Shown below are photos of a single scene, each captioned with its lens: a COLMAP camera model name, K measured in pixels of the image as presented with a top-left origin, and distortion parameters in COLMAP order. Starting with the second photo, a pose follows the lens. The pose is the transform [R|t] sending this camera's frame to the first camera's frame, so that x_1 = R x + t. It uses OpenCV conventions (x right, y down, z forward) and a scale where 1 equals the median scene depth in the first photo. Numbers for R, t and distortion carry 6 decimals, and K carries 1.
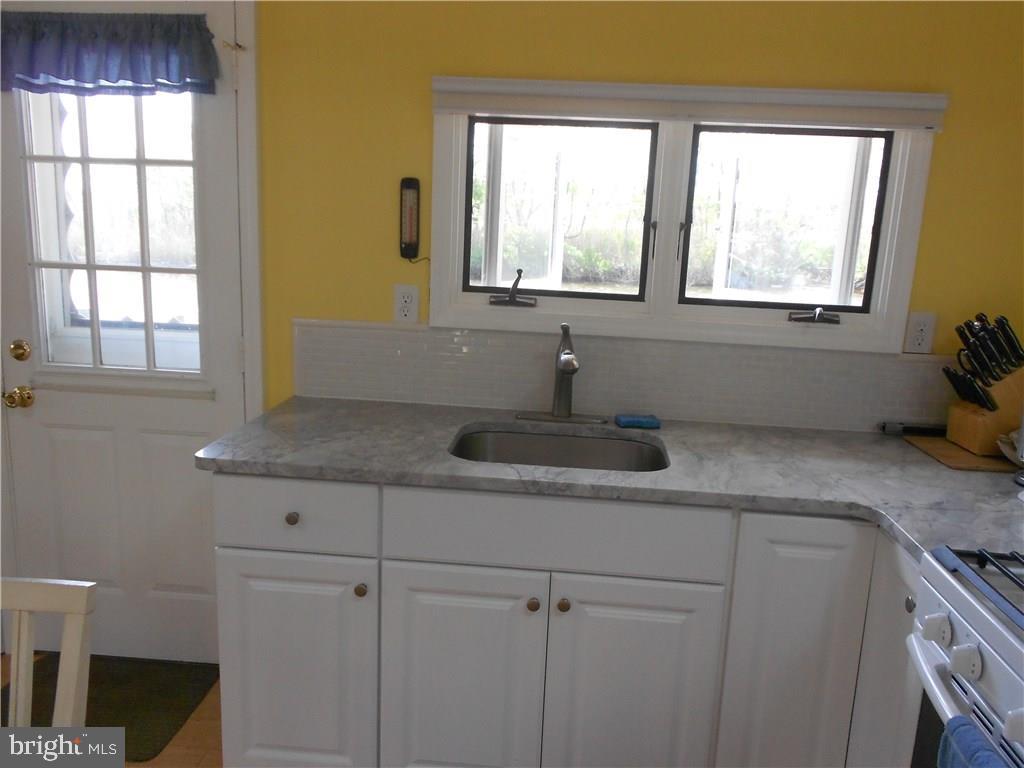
lens RADIAL K [[847.6, 0, 512.0], [0, 847.6, 384.0], [0, 0, 1]] dist [0.040166, -0.009318]
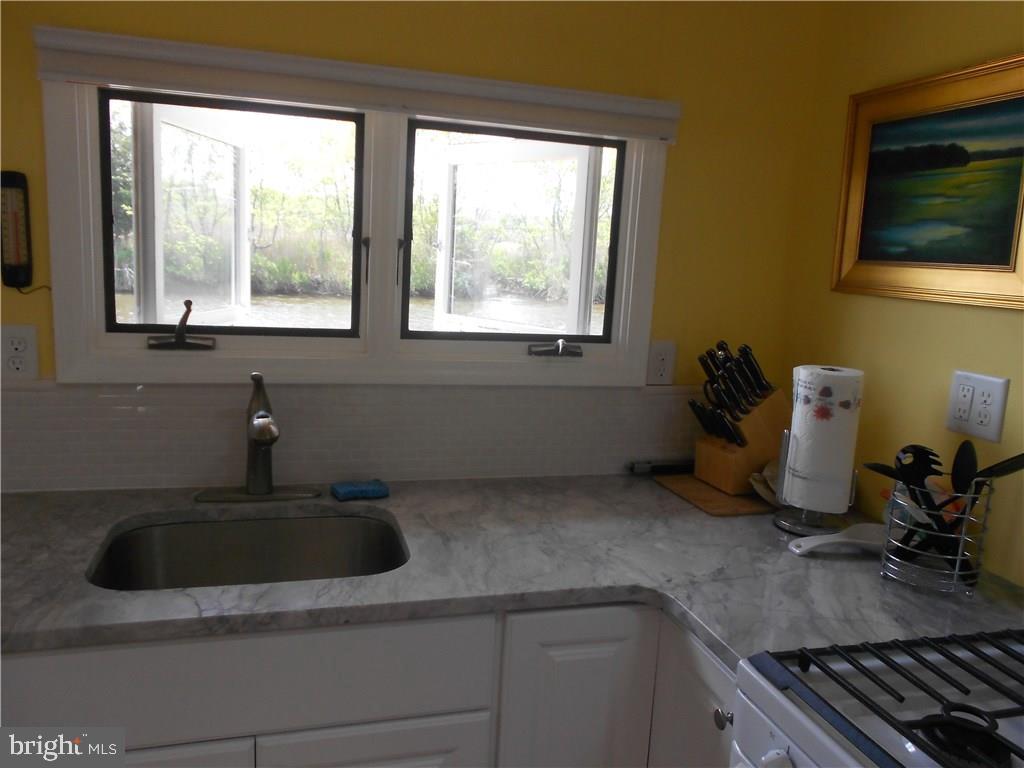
lens RADIAL K [[803.4, 0, 512.0], [0, 803.4, 384.0], [0, 0, 1]] dist [0.001732, -0.007119]
pose [[0.934223, -0.056293, 0.352220, 0.022993], [0.056634, 0.998351, 0.009346, -0.055771], [-0.352165, 0.011217, 0.935871, 0.259236]]
